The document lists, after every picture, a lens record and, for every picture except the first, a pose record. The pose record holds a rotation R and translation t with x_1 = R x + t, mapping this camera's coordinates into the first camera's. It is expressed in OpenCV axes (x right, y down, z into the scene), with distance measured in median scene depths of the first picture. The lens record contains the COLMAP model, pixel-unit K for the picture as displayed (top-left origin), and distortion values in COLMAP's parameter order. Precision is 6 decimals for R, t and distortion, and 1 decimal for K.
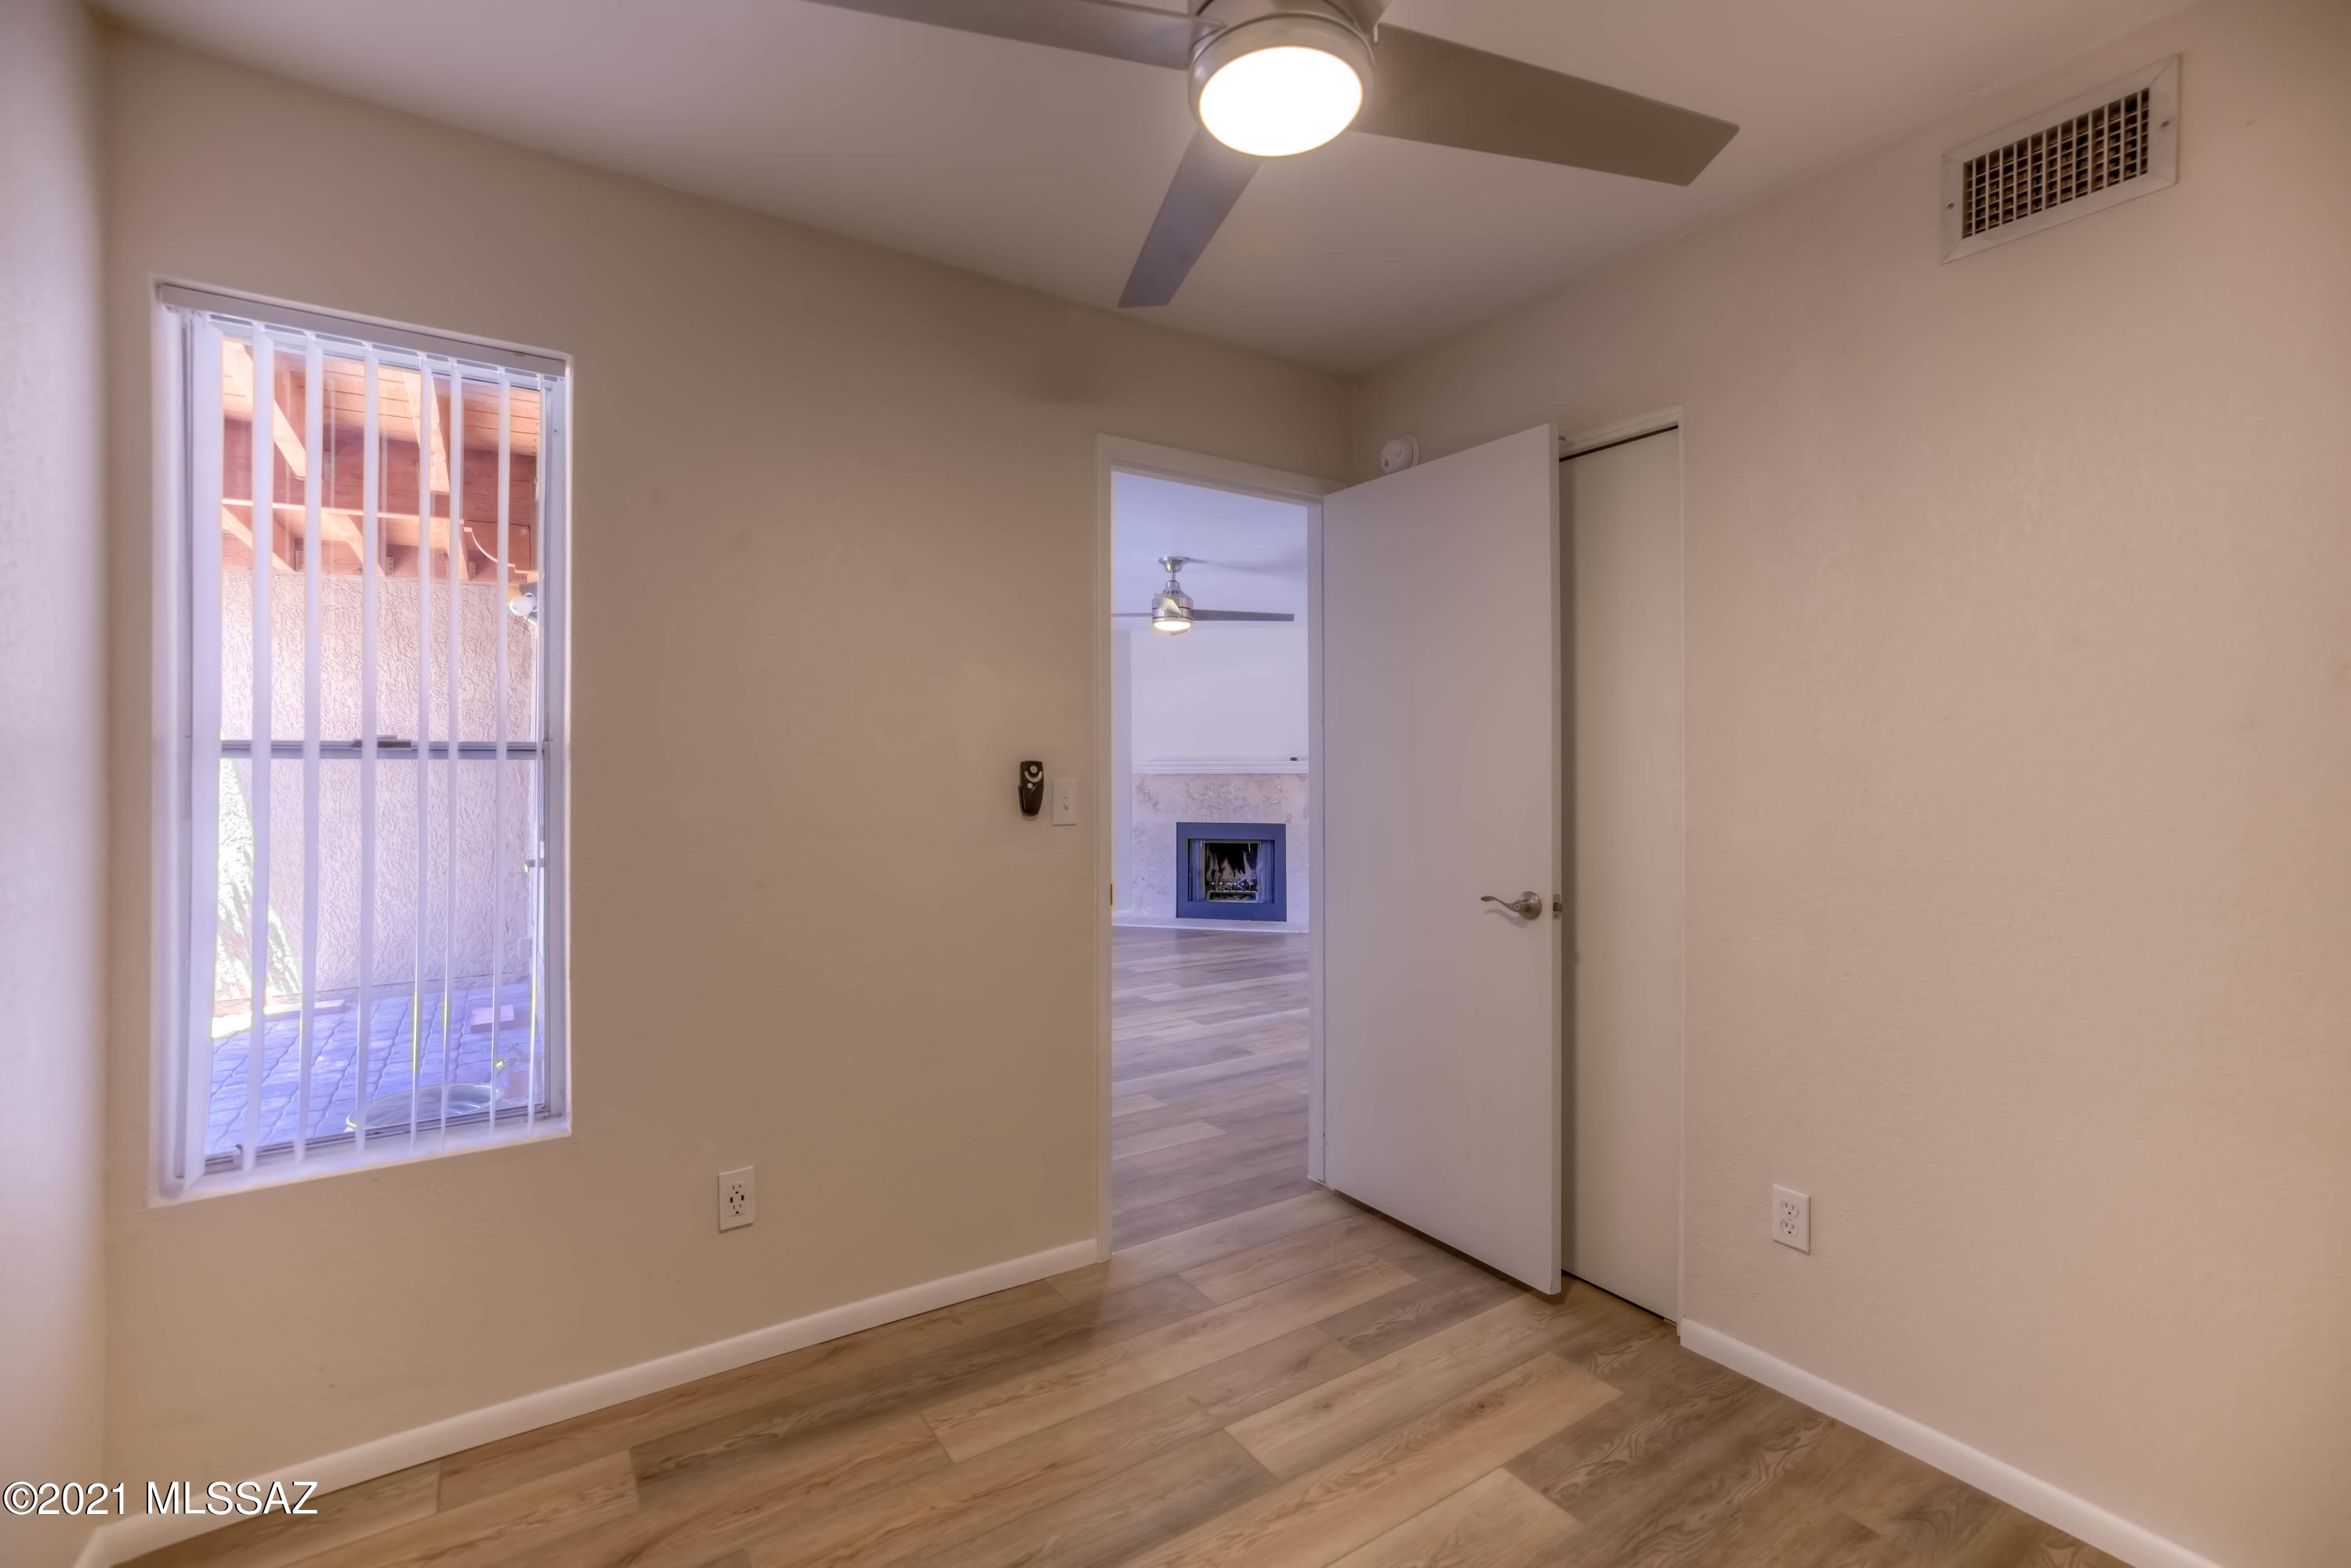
lens RADIAL K [[1032.1, 0, 1159.3], [0, 1032.1, 773.1], [0, 0, 1]] dist [-0.036146, 0.022036]
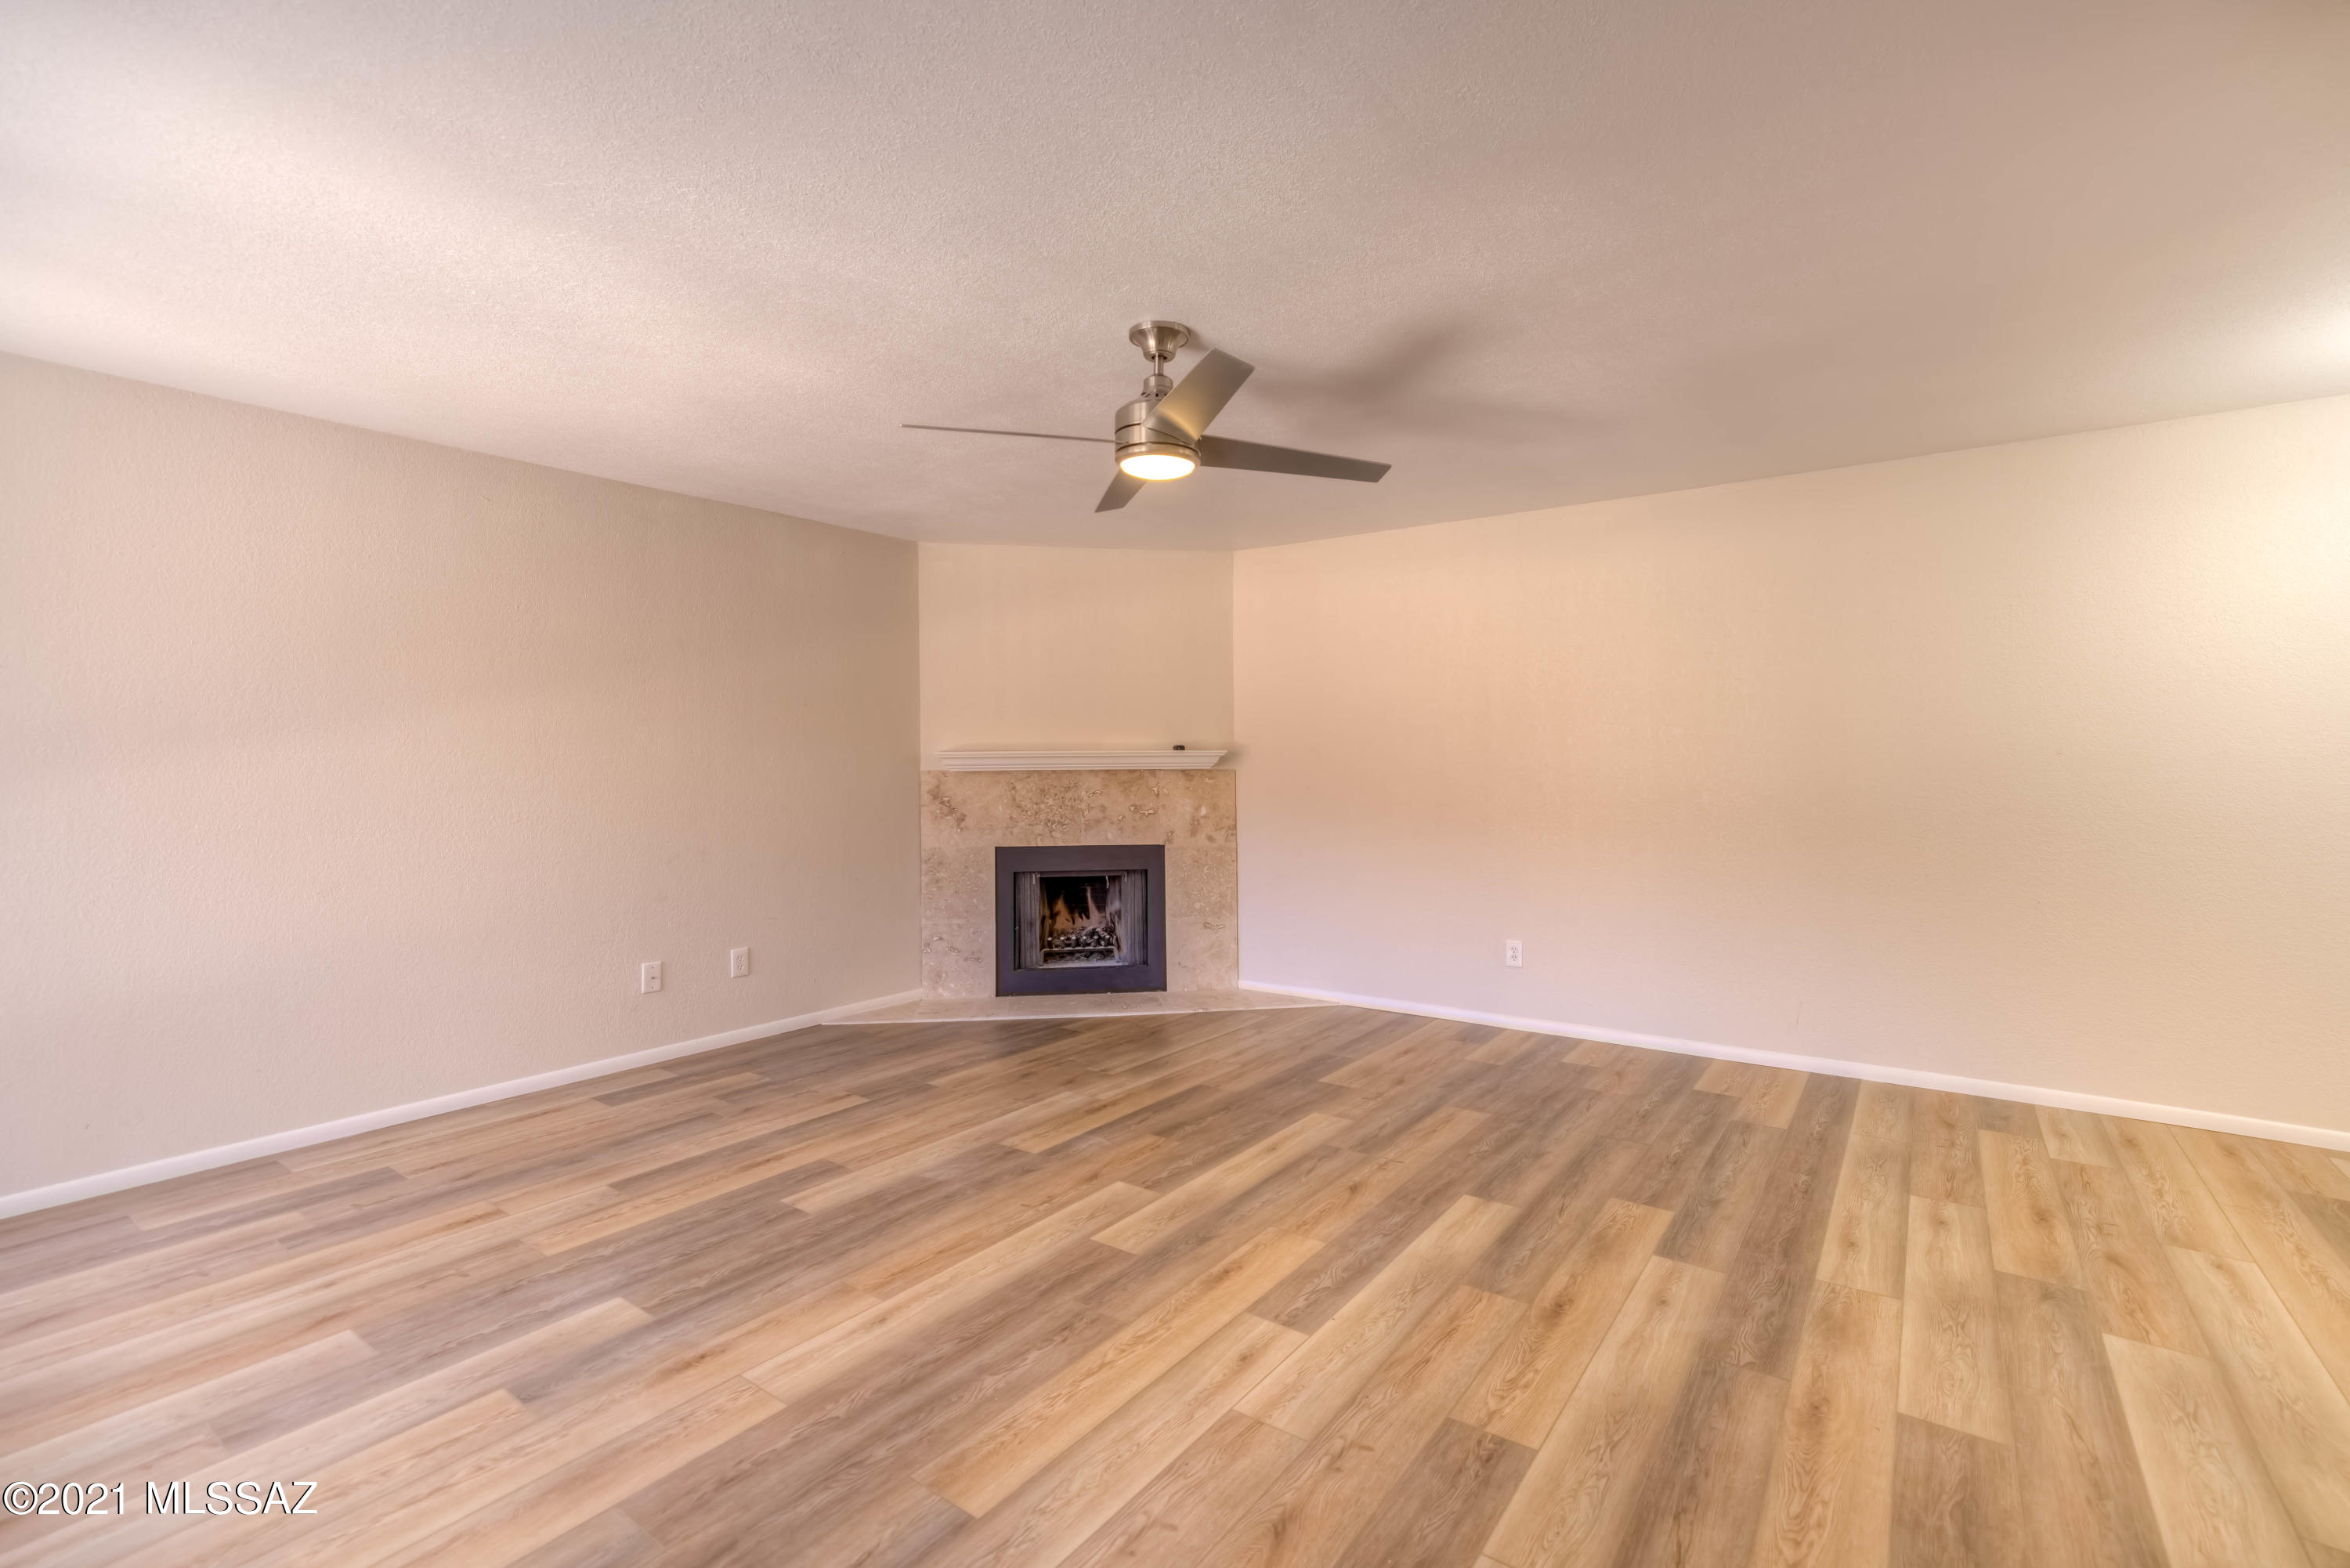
lens RADIAL K [[1065.4, 0, 1217.9], [0, 1065.4, 802.6], [0, 0, 1]] dist [-0.040987, 0.026704]
pose [[0.931222, -0.016381, 0.364084, -0.143390], [0.001788, 0.999183, 0.040382, -0.008958], [-0.364448, -0.036954, 0.930490, 0.527786]]
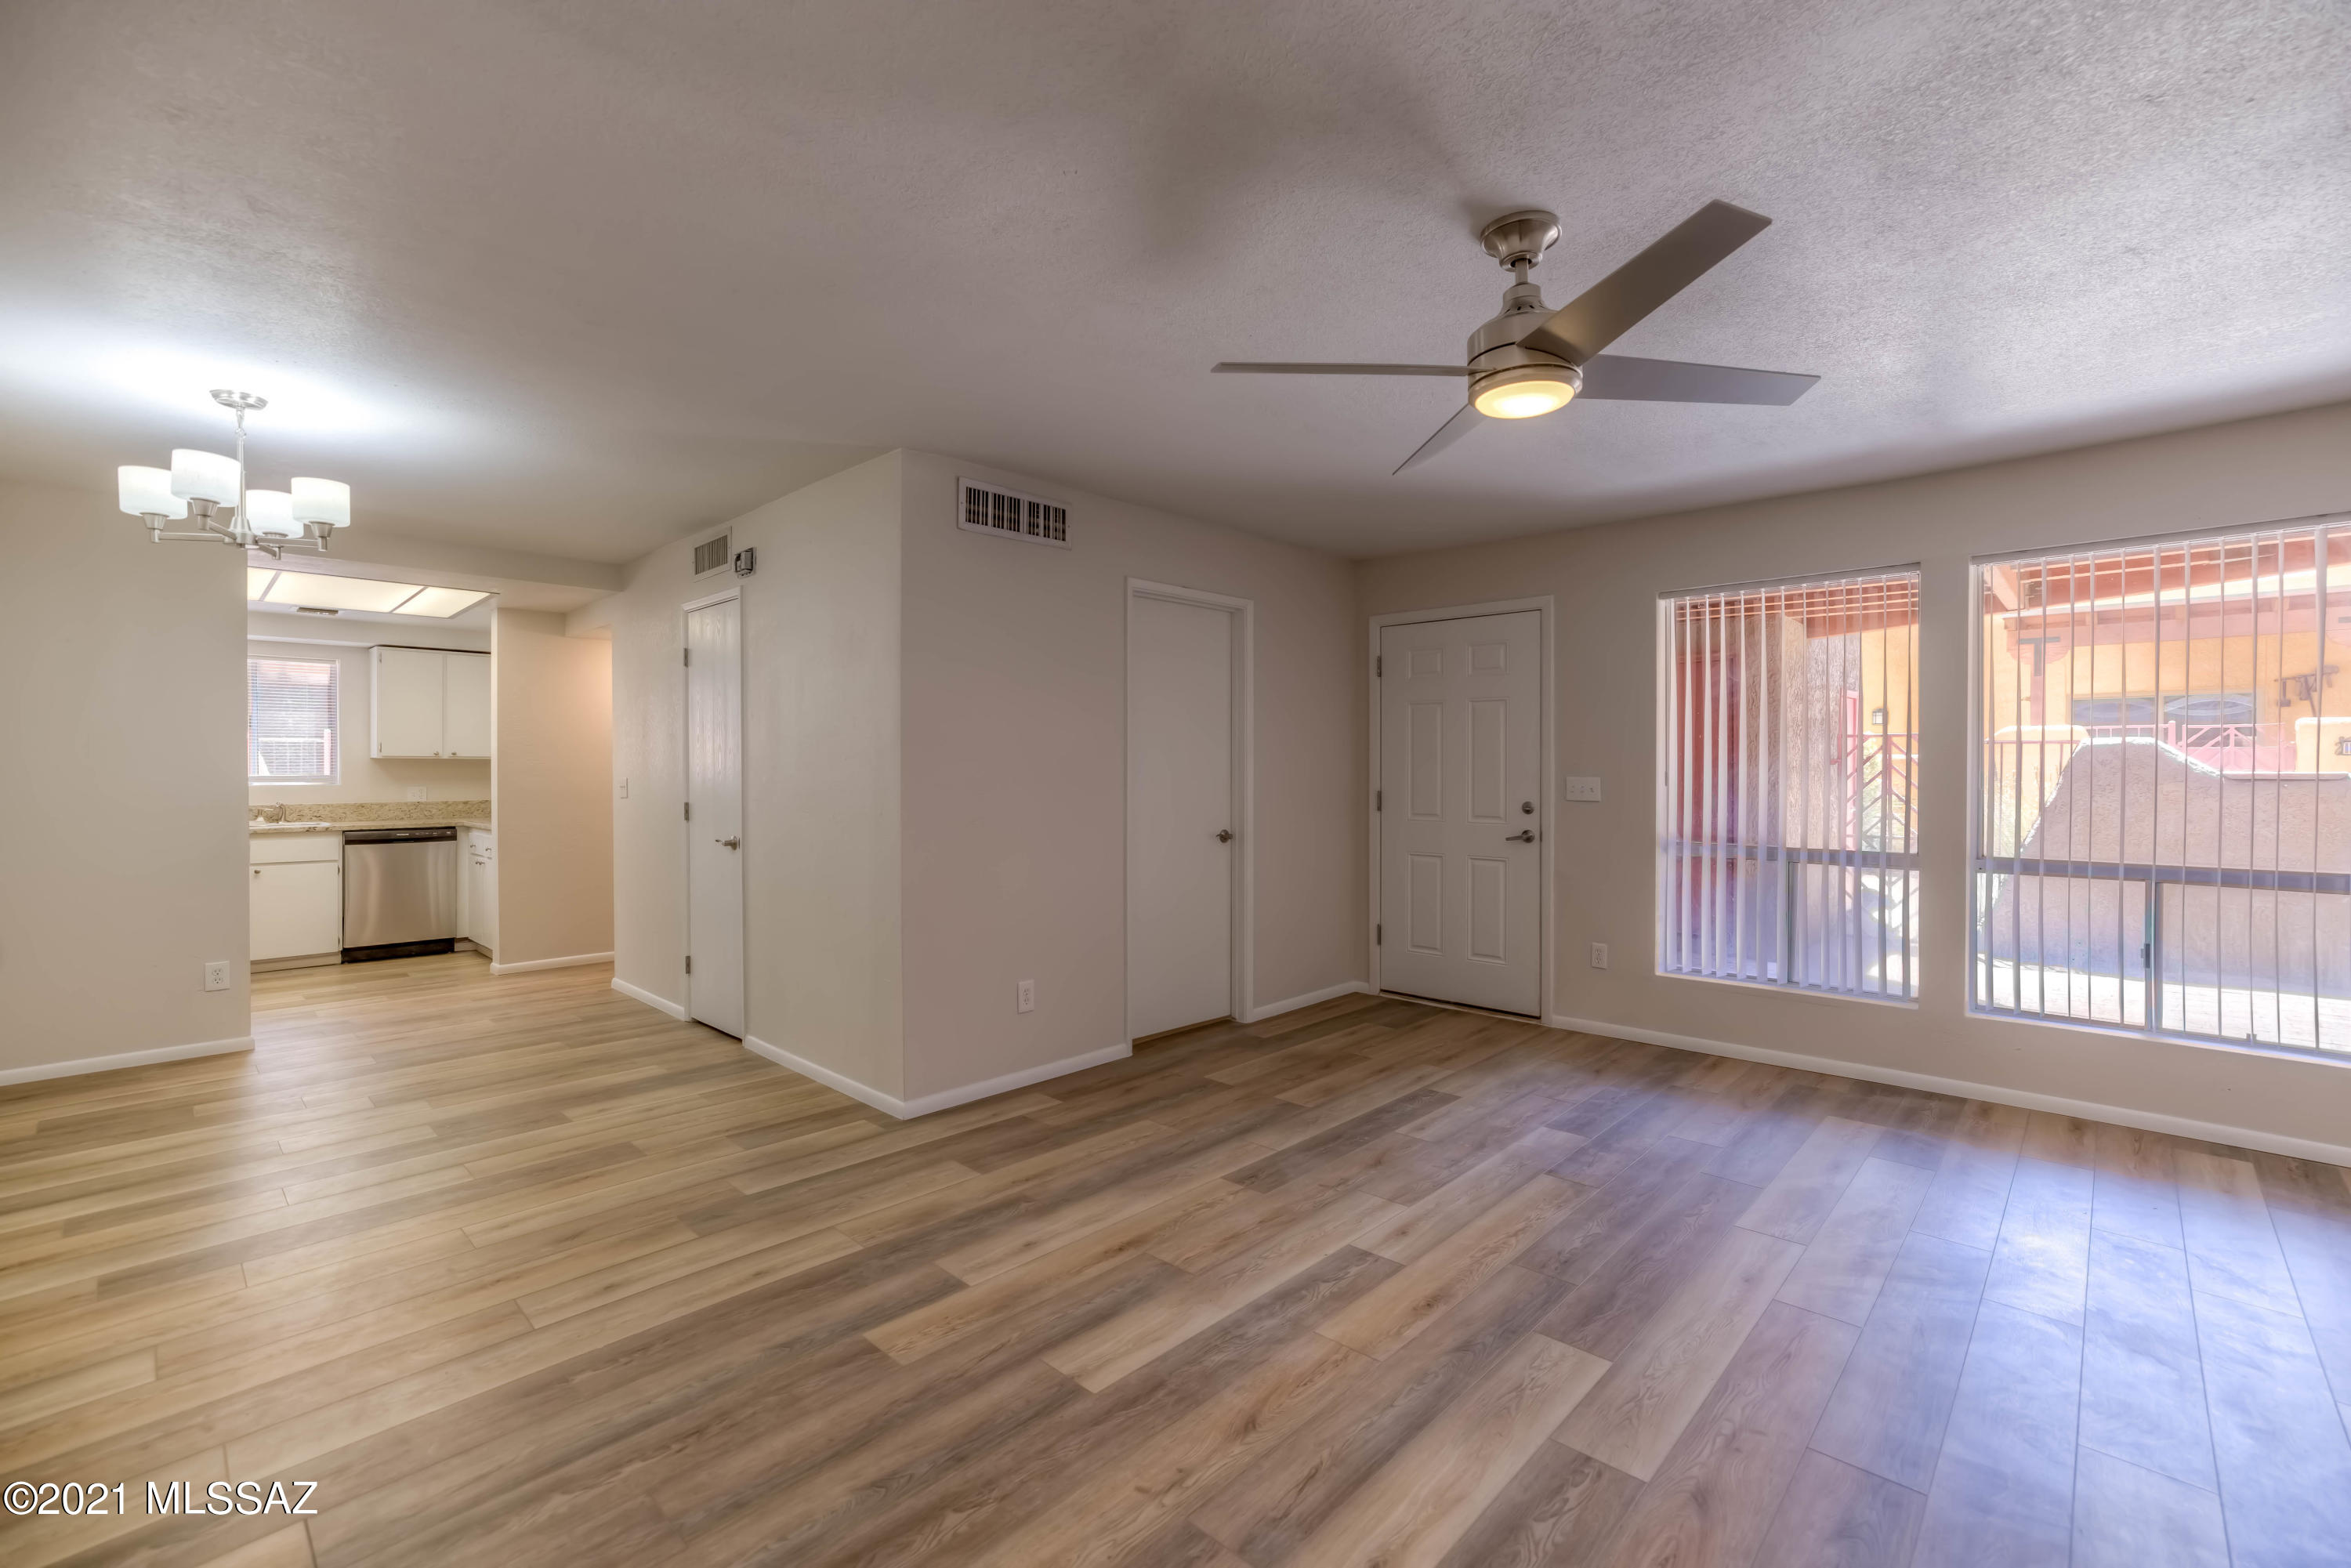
lens RADIAL K [[1012.6, 0, 1162.4], [0, 1012.6, 772.3], [0, 0, 1]] dist [-0.029552, 0.017200]
pose [[-0.978559, 0.003069, -0.205943, 0.223155], [0.002499, 0.999992, 0.003028, -0.007241], [0.205950, 0.002449, -0.978559, 1.343815]]
